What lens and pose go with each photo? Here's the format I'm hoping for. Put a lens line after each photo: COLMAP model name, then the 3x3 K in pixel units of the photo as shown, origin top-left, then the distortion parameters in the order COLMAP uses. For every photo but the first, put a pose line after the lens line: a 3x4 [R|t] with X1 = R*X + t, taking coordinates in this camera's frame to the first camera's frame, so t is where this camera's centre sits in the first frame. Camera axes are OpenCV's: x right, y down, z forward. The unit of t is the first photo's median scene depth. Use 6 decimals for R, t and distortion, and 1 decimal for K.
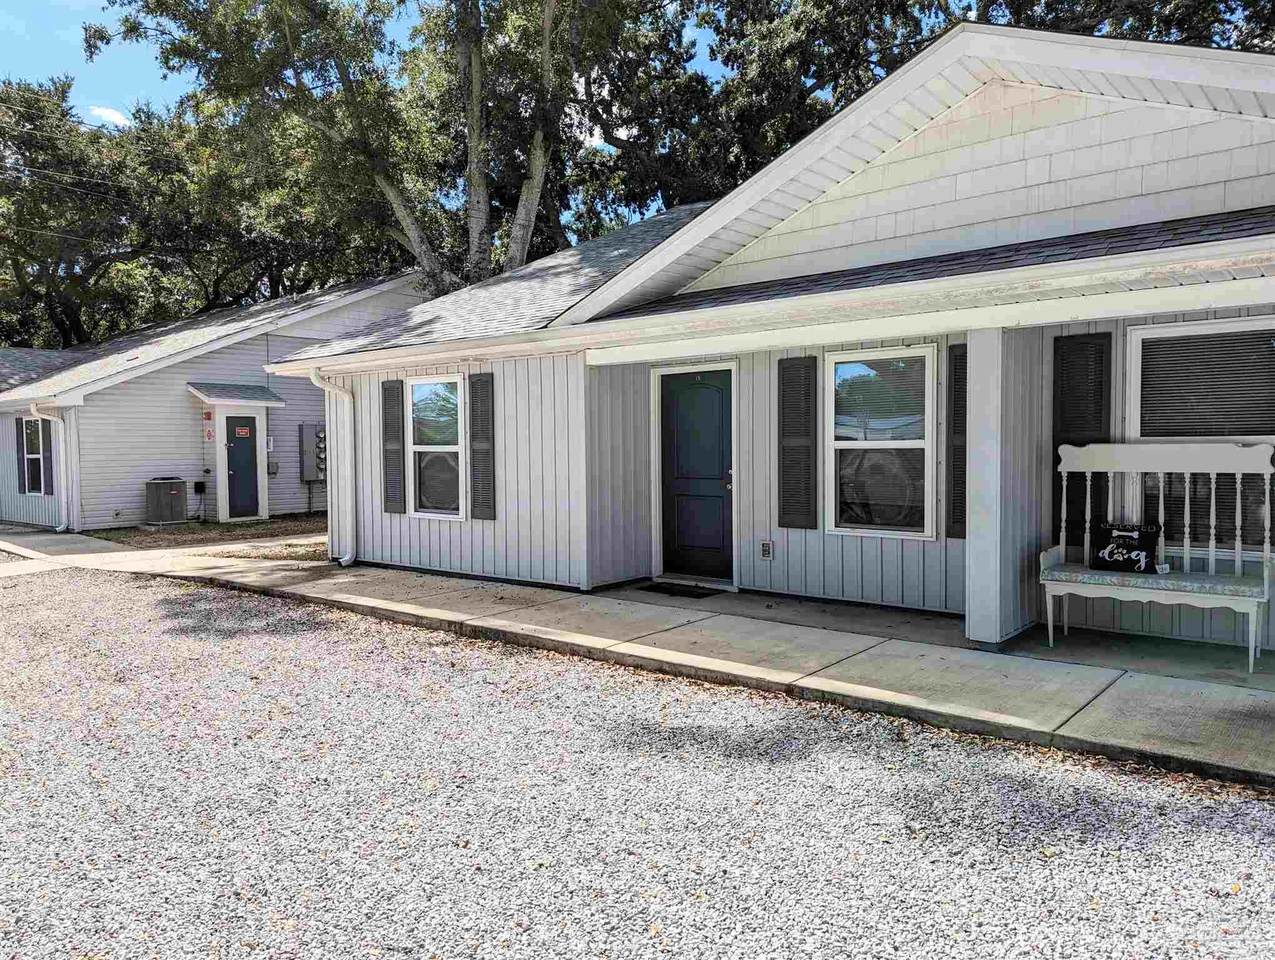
lens RADIAL K [[898.9, 0, 637.5], [0, 898.9, 480.0], [0, 0, 1]] dist [0.005111, 0.000869]
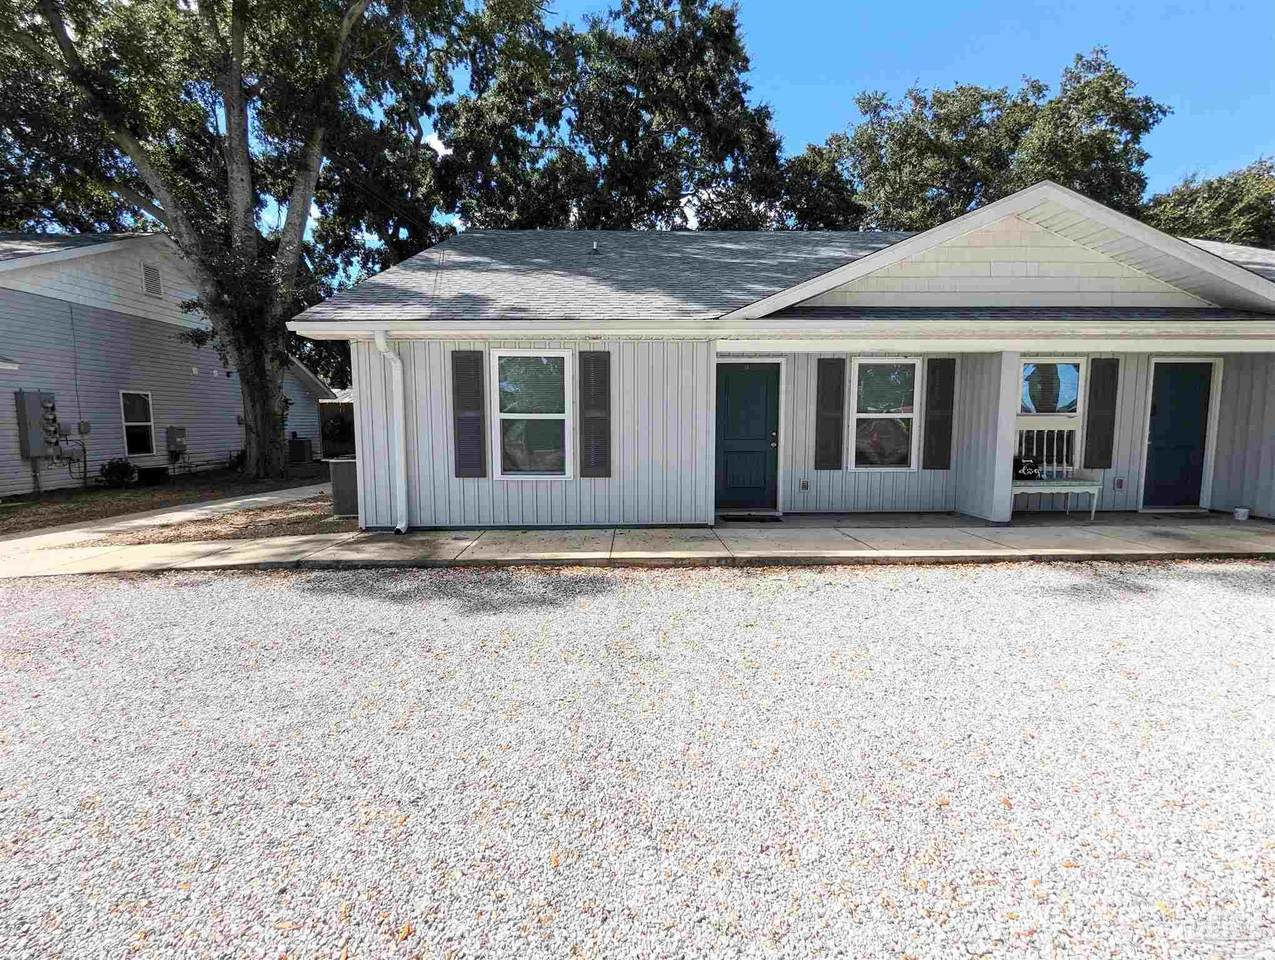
lens RADIAL K [[570.3, 0, 637.5], [0, 570.3, 480.0], [0, 0, 1]] dist [0.000520, -0.000081]
pose [[0.745097, -0.061530, 0.664112, -0.702100], [0.022139, 0.997468, 0.067576, -0.002403], [-0.666589, -0.035647, 0.744572, 0.467355]]
